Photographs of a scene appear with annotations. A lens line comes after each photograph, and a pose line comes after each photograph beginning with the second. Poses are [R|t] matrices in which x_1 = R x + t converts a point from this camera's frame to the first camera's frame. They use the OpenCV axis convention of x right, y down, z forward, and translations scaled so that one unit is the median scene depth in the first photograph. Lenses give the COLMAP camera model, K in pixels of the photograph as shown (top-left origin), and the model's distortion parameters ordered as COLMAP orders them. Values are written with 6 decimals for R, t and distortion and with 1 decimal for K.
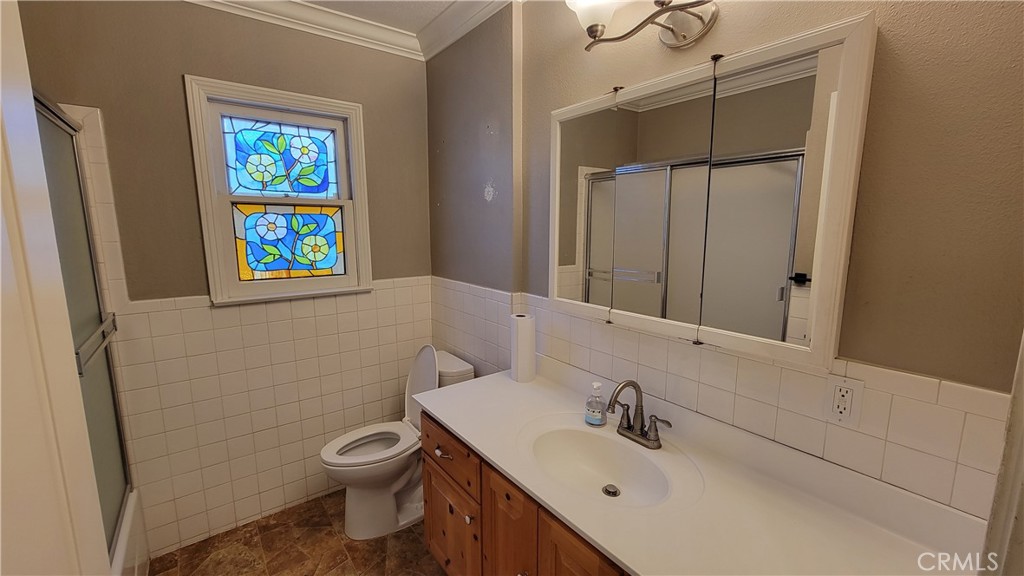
lens RADIAL K [[417.0, 0, 509.3], [0, 417.0, 290.6], [0, 0, 1]] dist [0.002794, 0.000171]
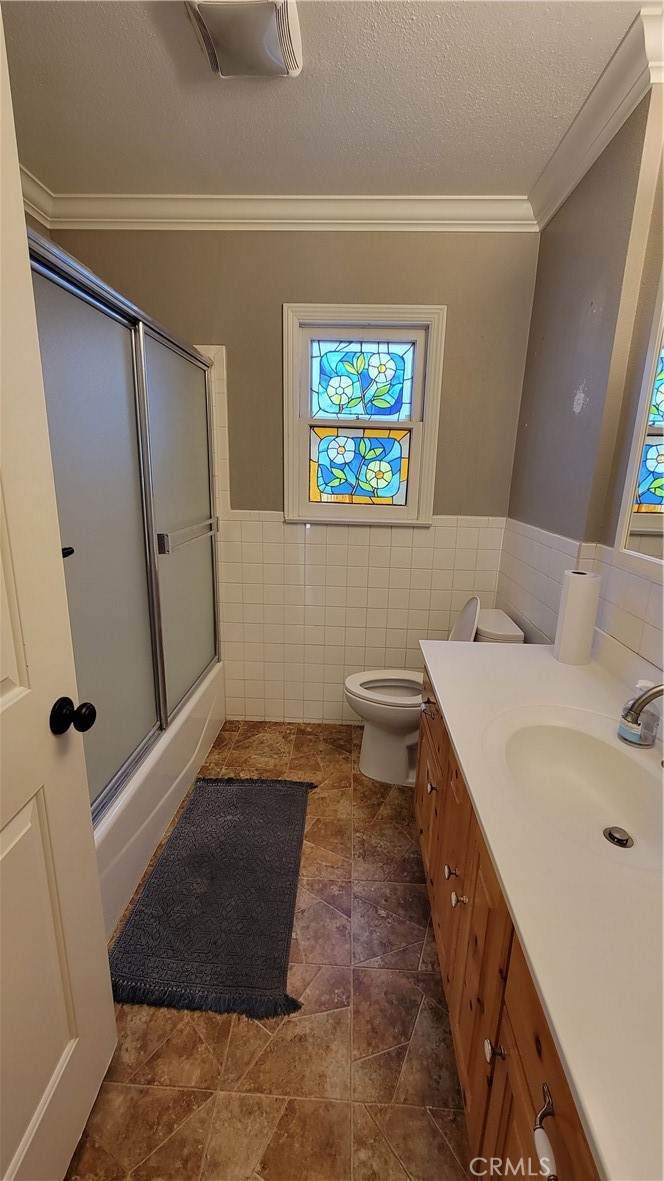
lens RADIAL K [[480.9, 0, 330.4], [0, 480.9, 587.9], [0, 0, 1]] dist [0.002794, 0.000171]
pose [[0.767583, 0.177158, -0.615980, 0.184650], [-0.126402, 0.984009, 0.125493, 0.031303], [0.628362, -0.018465, 0.777702, 0.075790]]
